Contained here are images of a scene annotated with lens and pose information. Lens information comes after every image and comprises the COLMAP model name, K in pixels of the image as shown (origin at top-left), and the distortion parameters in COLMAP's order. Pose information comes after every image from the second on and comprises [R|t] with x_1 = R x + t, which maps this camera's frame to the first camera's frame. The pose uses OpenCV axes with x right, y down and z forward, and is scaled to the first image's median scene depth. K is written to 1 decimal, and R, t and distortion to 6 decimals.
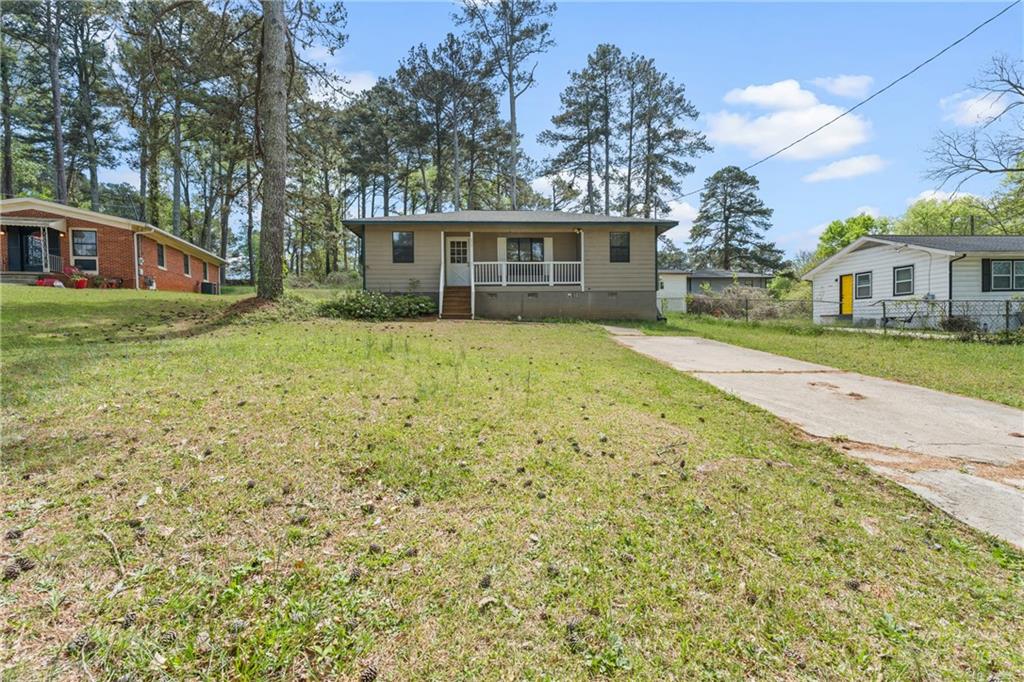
lens RADIAL K [[476.2, 0, 522.8], [0, 476.2, 323.4], [0, 0, 1]] dist [-0.003249, -0.000652]
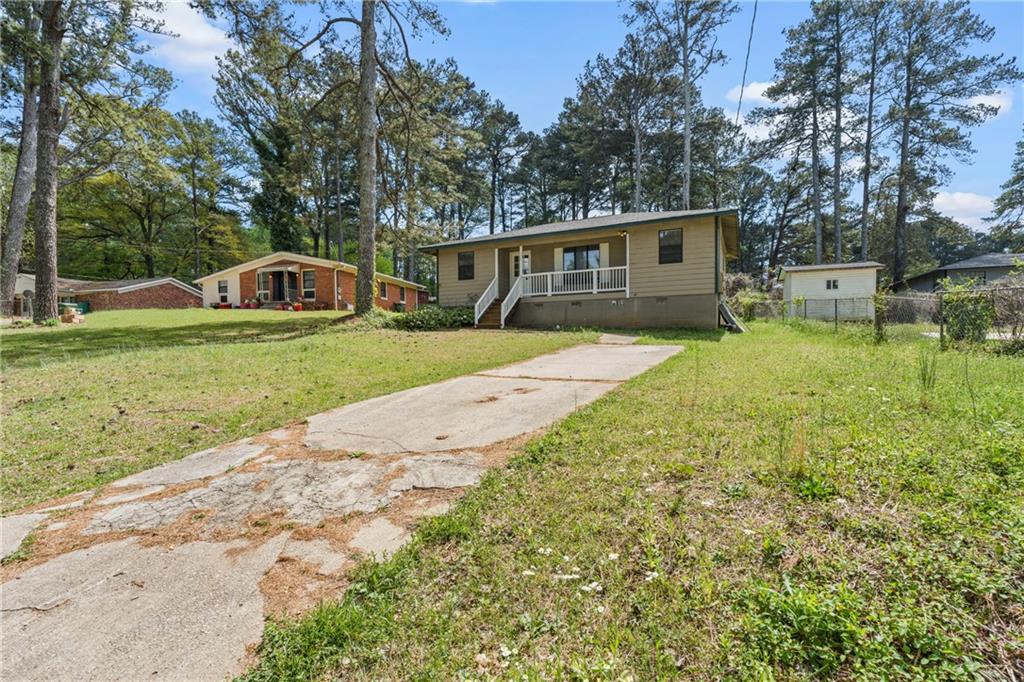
lens RADIAL K [[476.2, 0, 503.0], [0, 476.2, 350.0], [0, 0, 1]] dist [-0.003249, -0.000652]
pose [[0.847789, 0.013249, -0.530168, 0.352201], [0.002990, 0.999553, 0.029760, 0.005404], [0.530325, -0.026815, 0.847370, 0.065751]]
